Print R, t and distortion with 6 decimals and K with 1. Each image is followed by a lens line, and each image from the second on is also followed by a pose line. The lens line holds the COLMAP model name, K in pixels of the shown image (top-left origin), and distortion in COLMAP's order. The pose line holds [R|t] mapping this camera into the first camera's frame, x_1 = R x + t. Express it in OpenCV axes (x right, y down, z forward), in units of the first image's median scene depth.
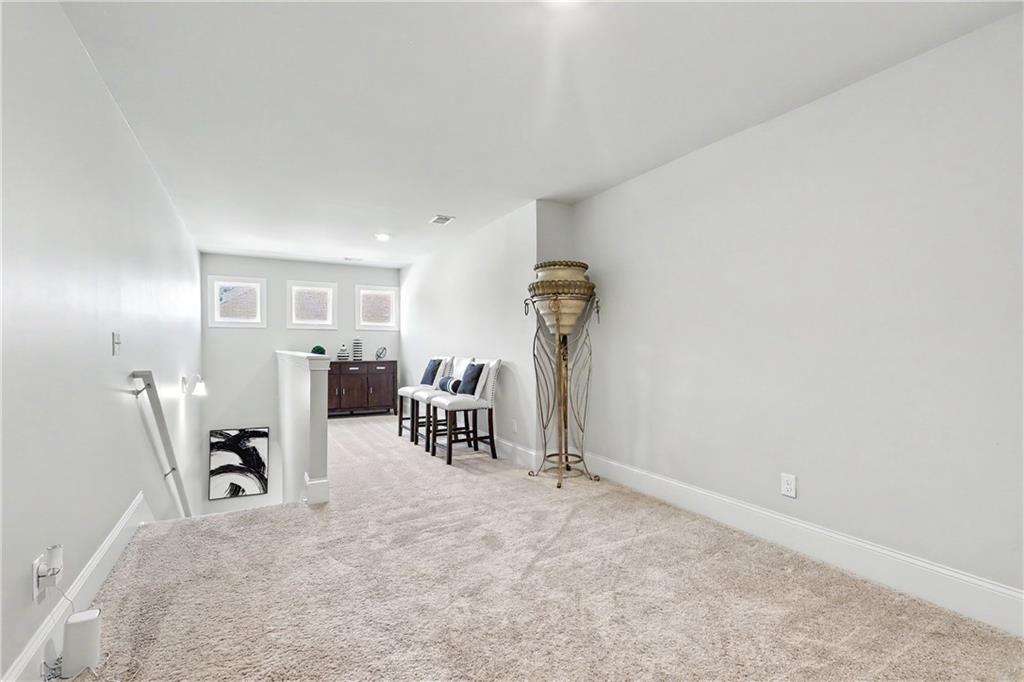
lens RADIAL K [[467.3, 0, 512.2], [0, 467.3, 348.5], [0, 0, 1]] dist [0.013300, 0.003705]
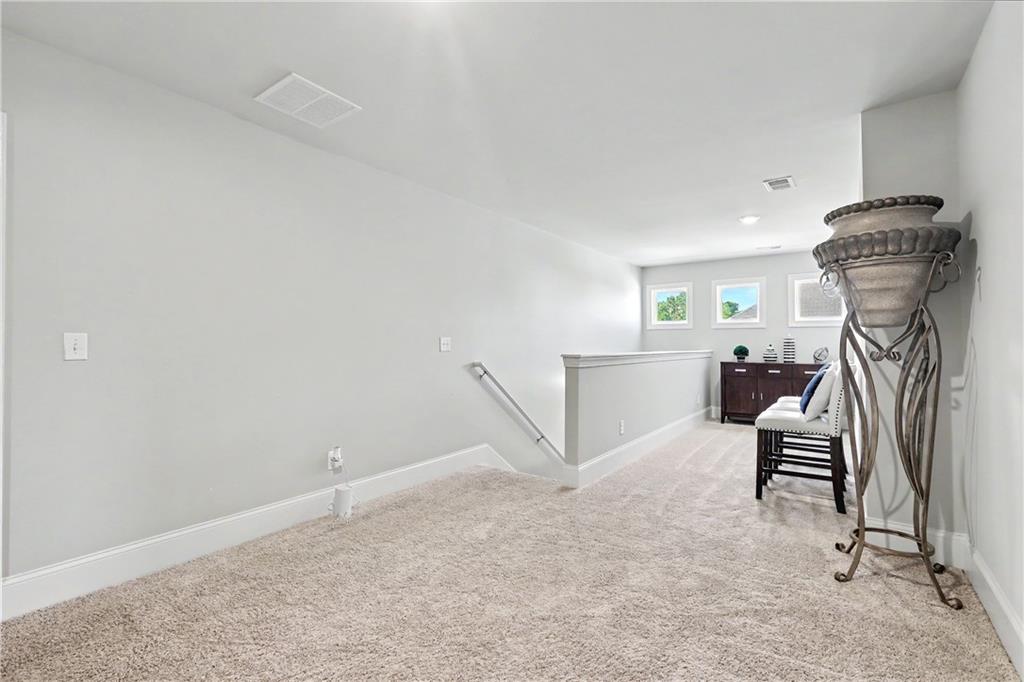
lens RADIAL K [[467.3, 0, 512.3], [0, 467.3, 334.5], [0, 0, 1]] dist [0.013300, 0.003705]
pose [[0.426630, -0.022013, -0.904158, 0.414021], [-0.004896, 0.999633, -0.026647, -0.001040], [0.904413, 0.015795, 0.426366, 0.305804]]
